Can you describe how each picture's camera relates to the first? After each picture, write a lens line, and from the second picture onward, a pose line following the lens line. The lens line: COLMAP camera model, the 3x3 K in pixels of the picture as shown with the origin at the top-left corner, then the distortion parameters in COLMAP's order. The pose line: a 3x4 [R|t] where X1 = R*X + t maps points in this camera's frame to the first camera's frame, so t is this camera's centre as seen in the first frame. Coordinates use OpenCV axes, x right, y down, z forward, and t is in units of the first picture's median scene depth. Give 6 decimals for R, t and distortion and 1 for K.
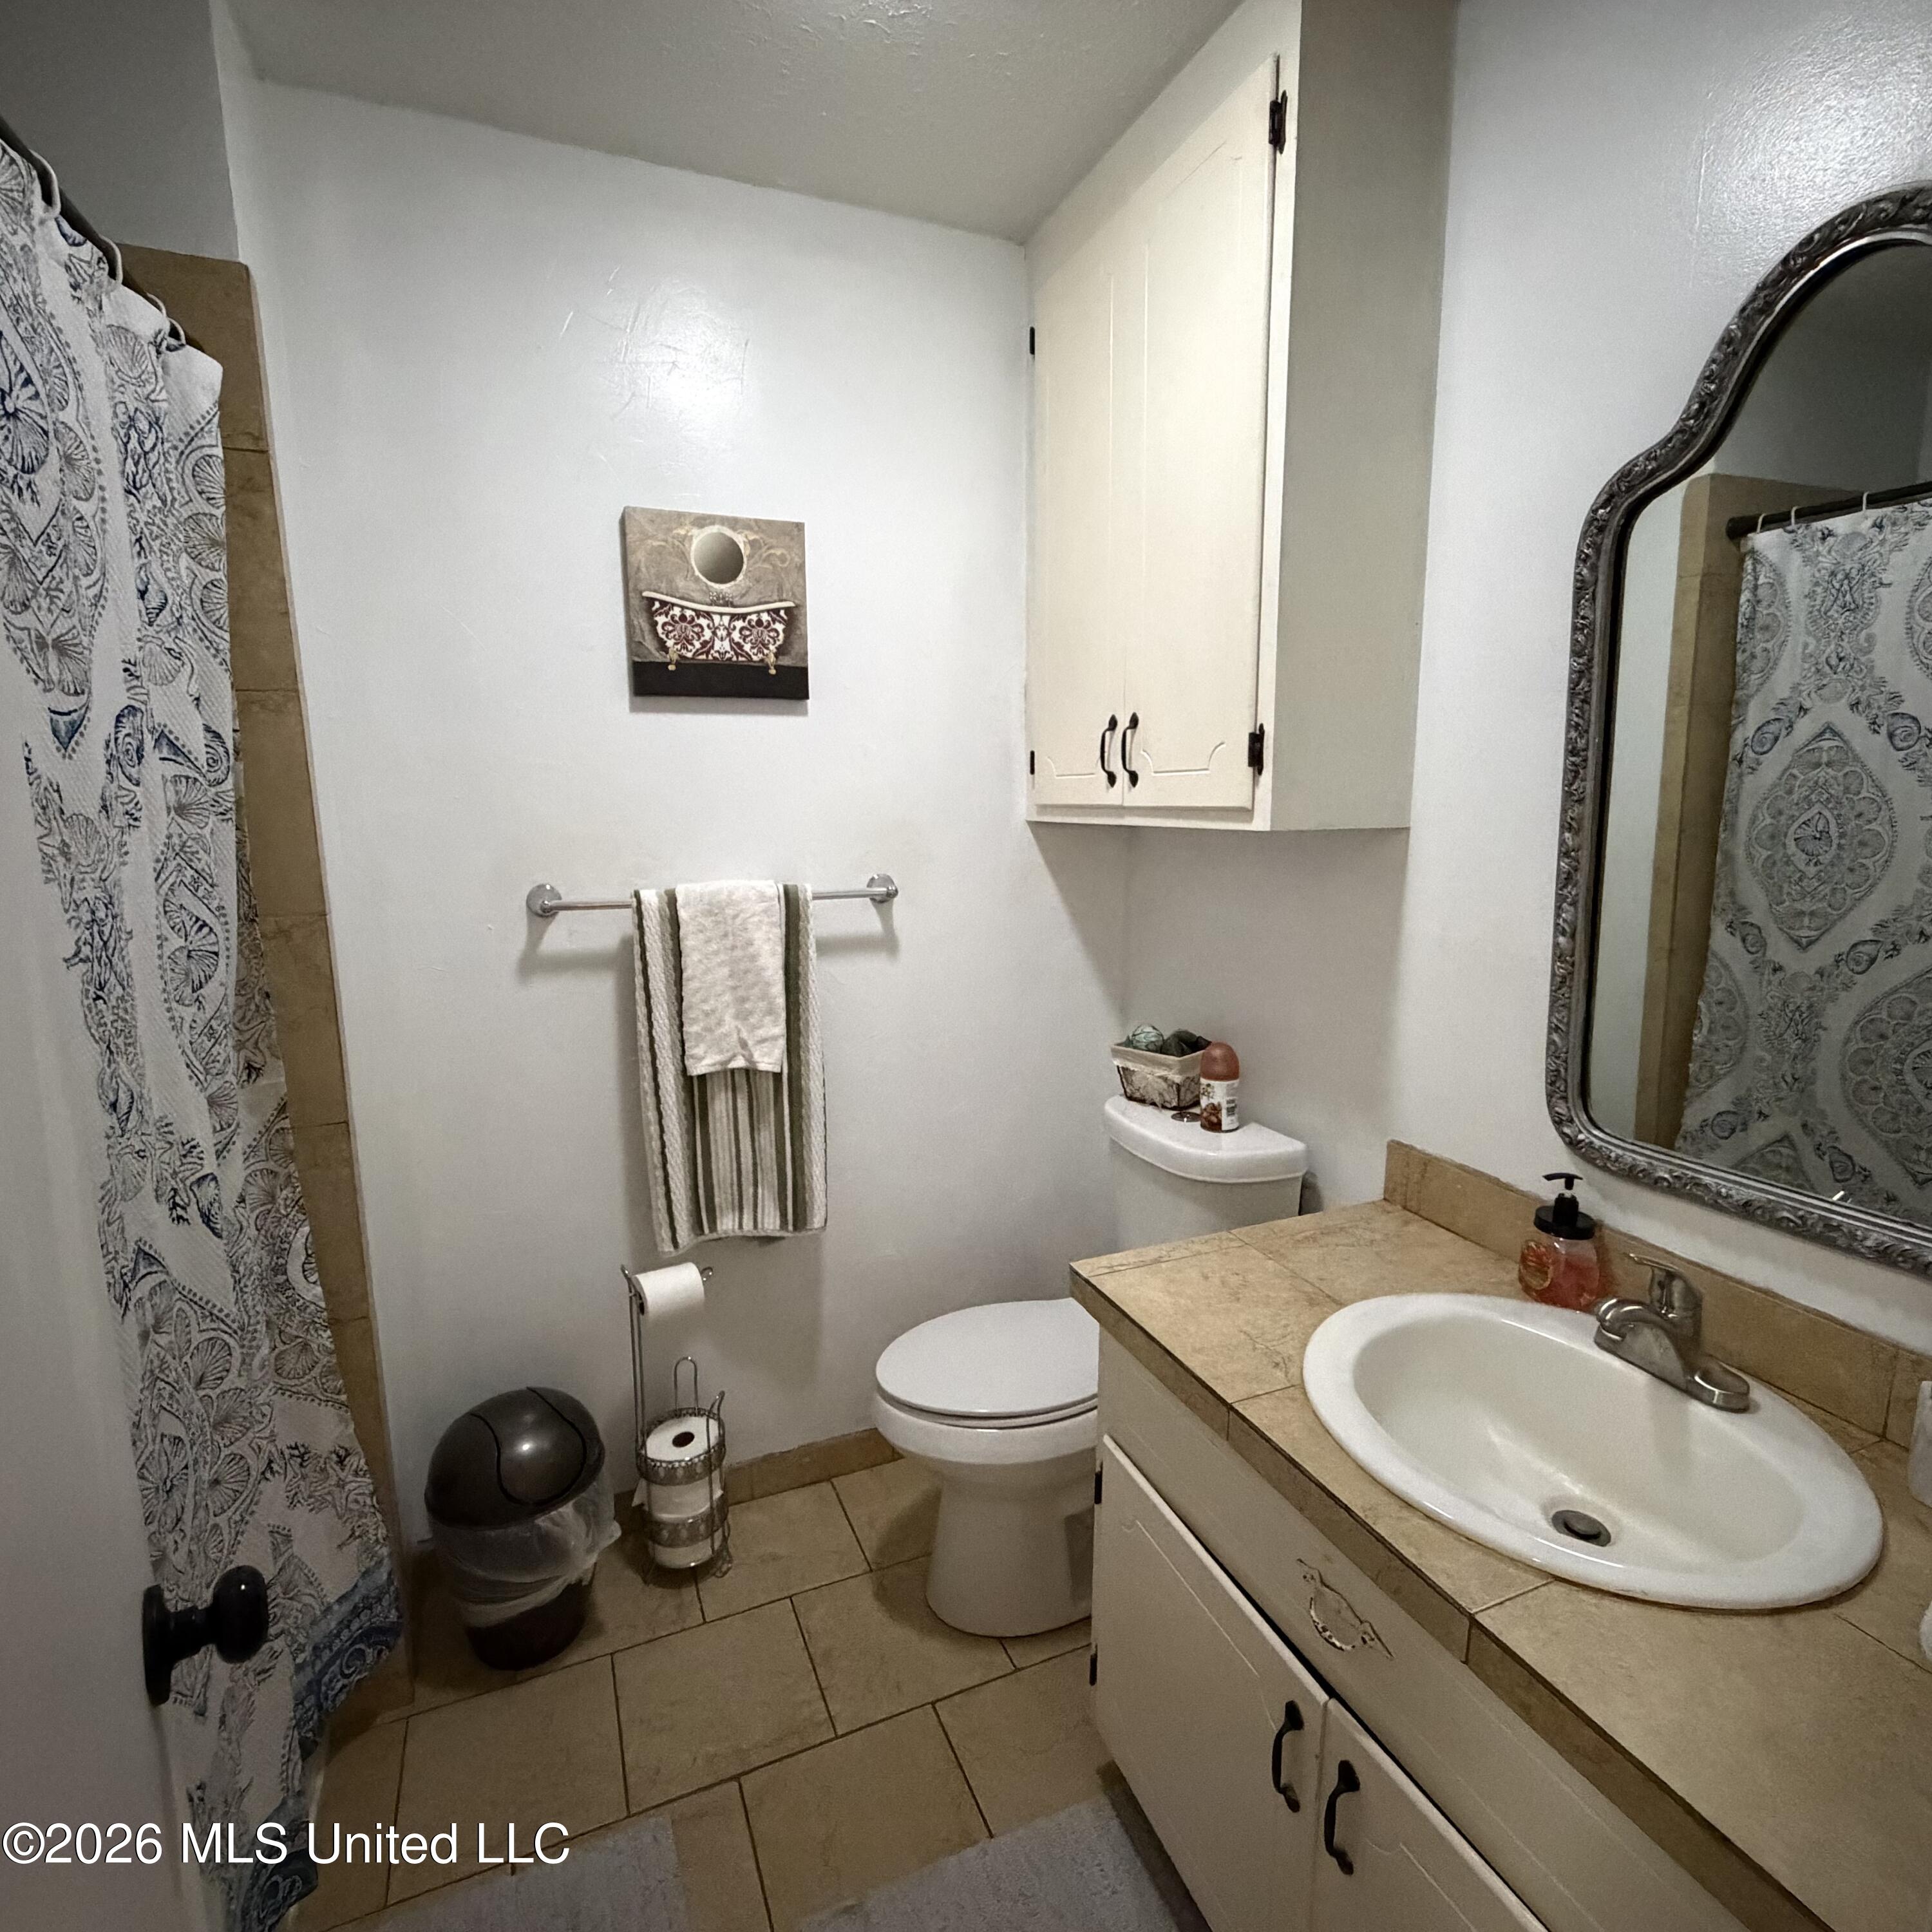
lens RADIAL K [[1021.2, 0, 966.0], [0, 1021.2, 966.0], [0, 0, 1]] dist [-0.001909, -0.001247]
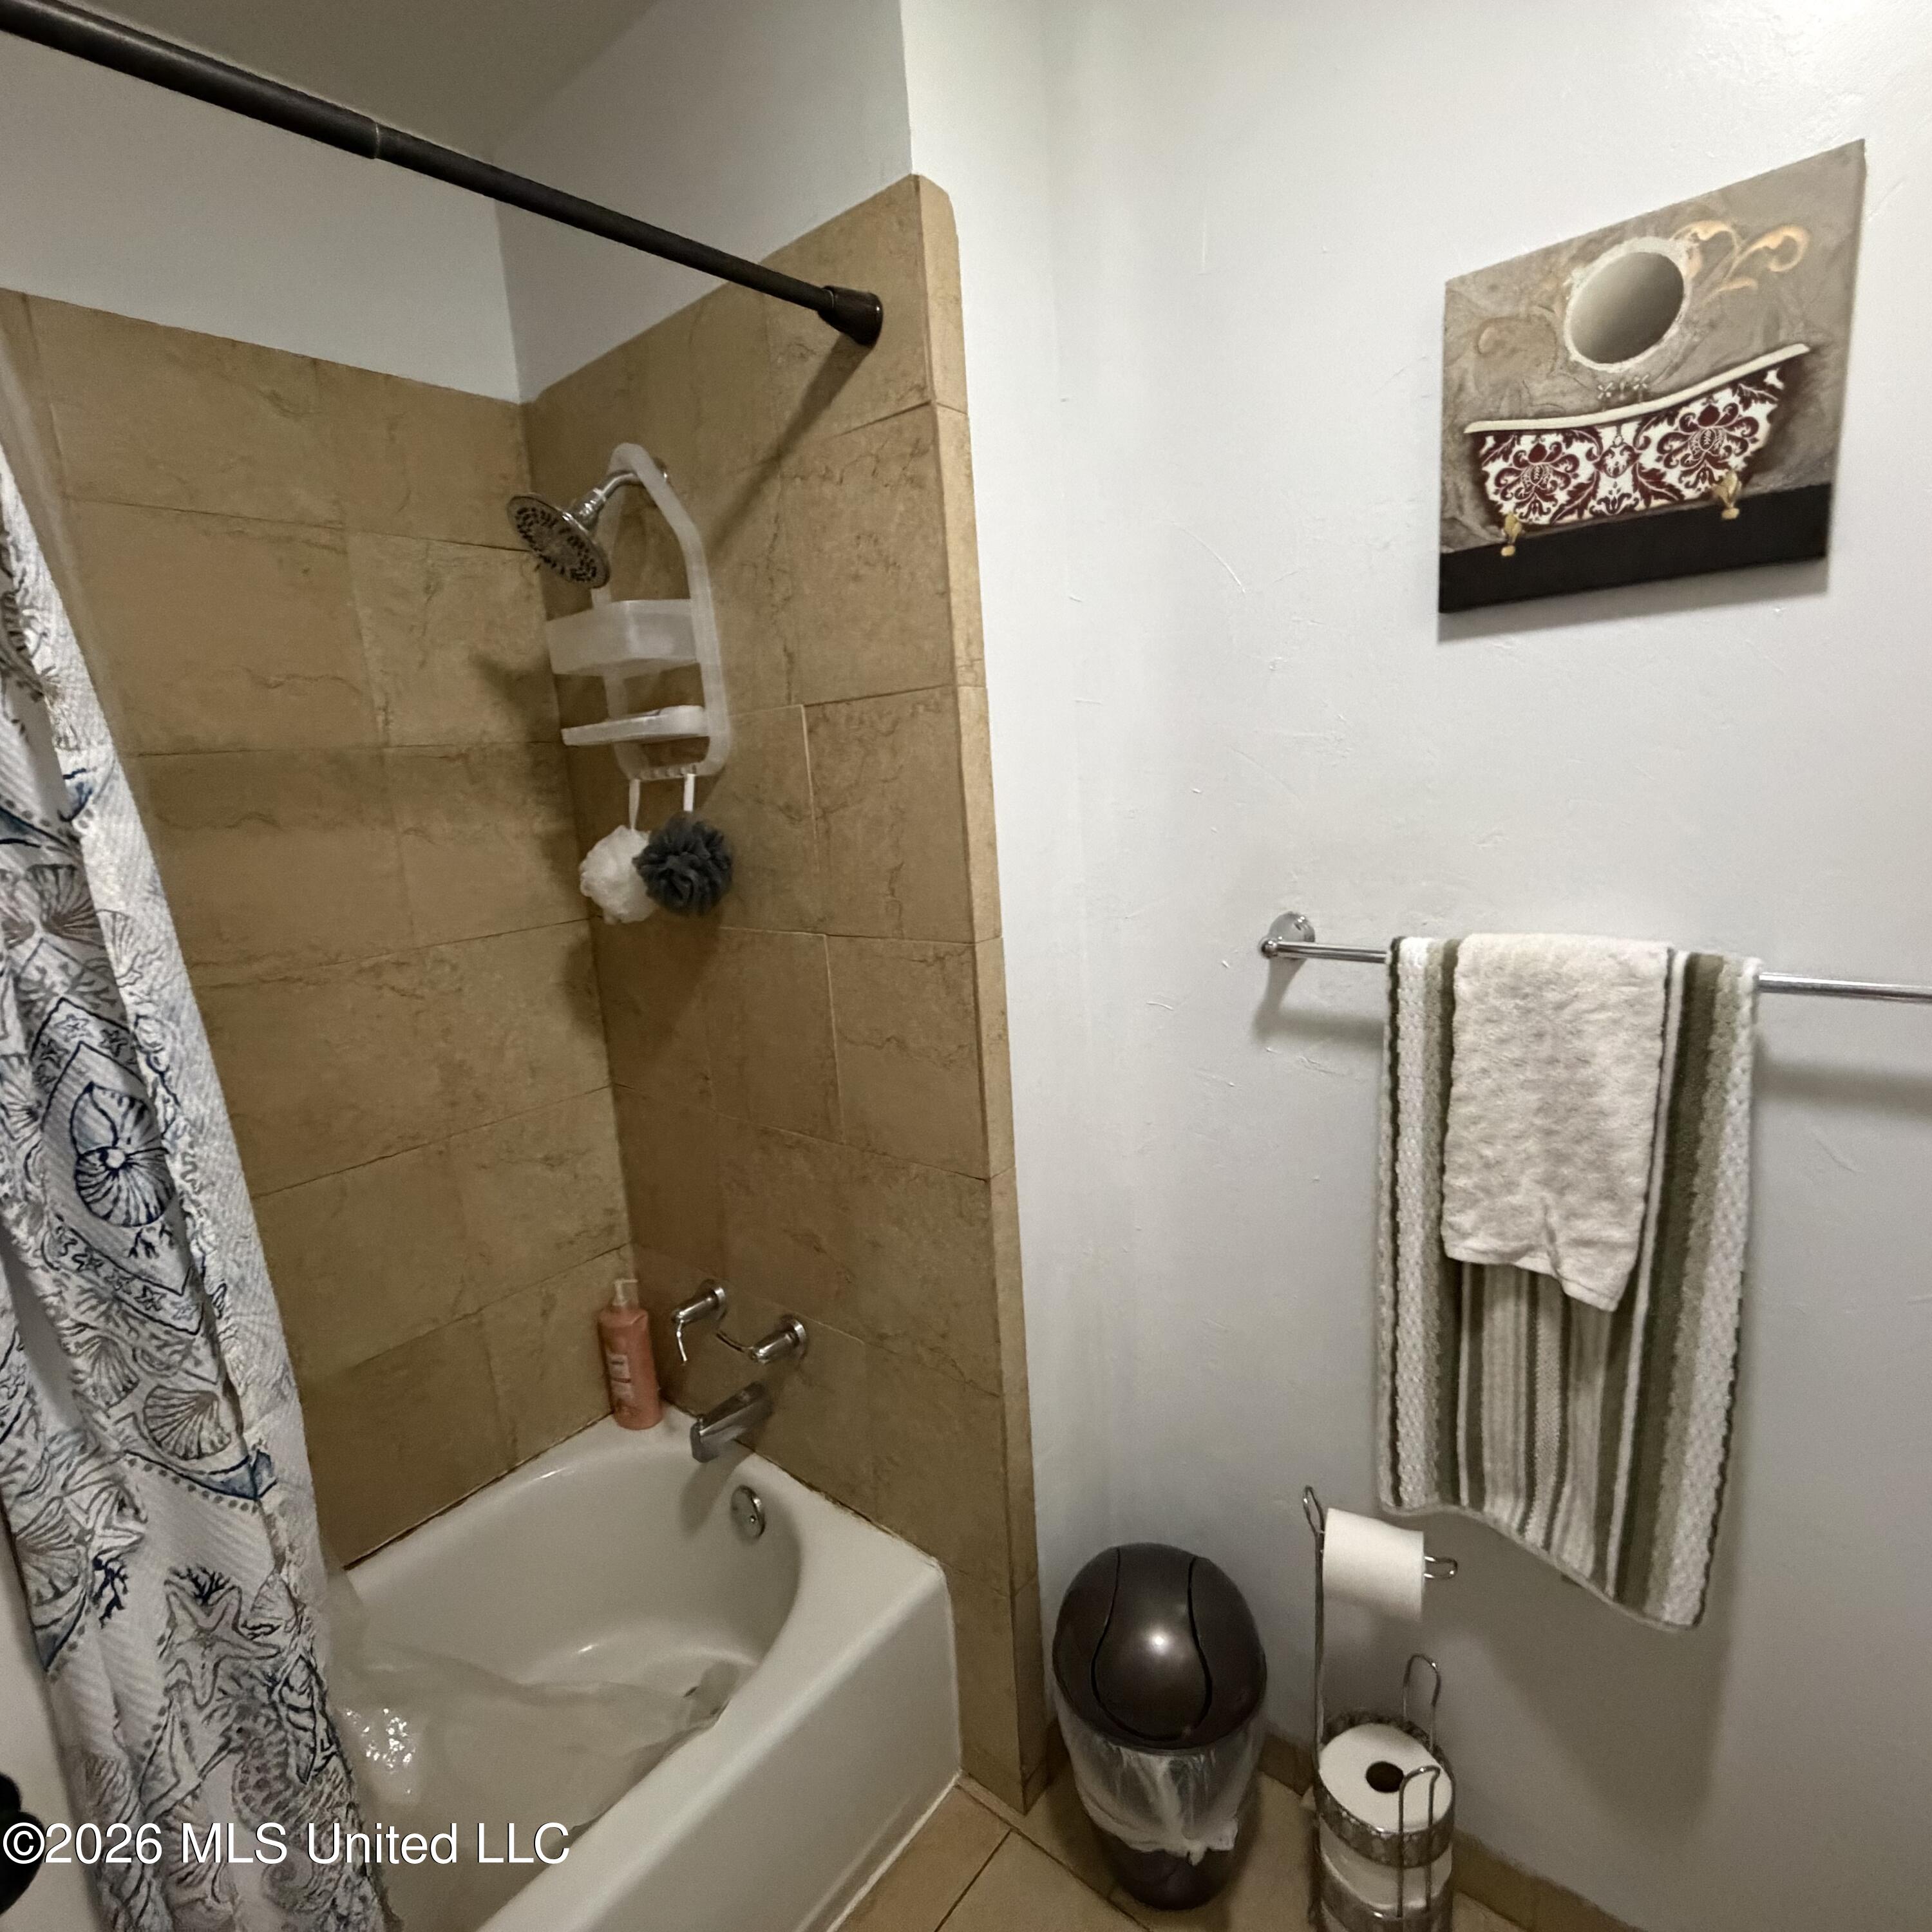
lens RADIAL K [[1021.2, 0, 966.0], [0, 1021.2, 966.0], [0, 0, 1]] dist [-0.001909, -0.001247]
pose [[0.453434, 0.146439, -0.879178, 0.101243], [-0.085863, 0.988999, 0.120448, -0.106843], [0.887144, 0.020873, 0.461020, 0.473412]]
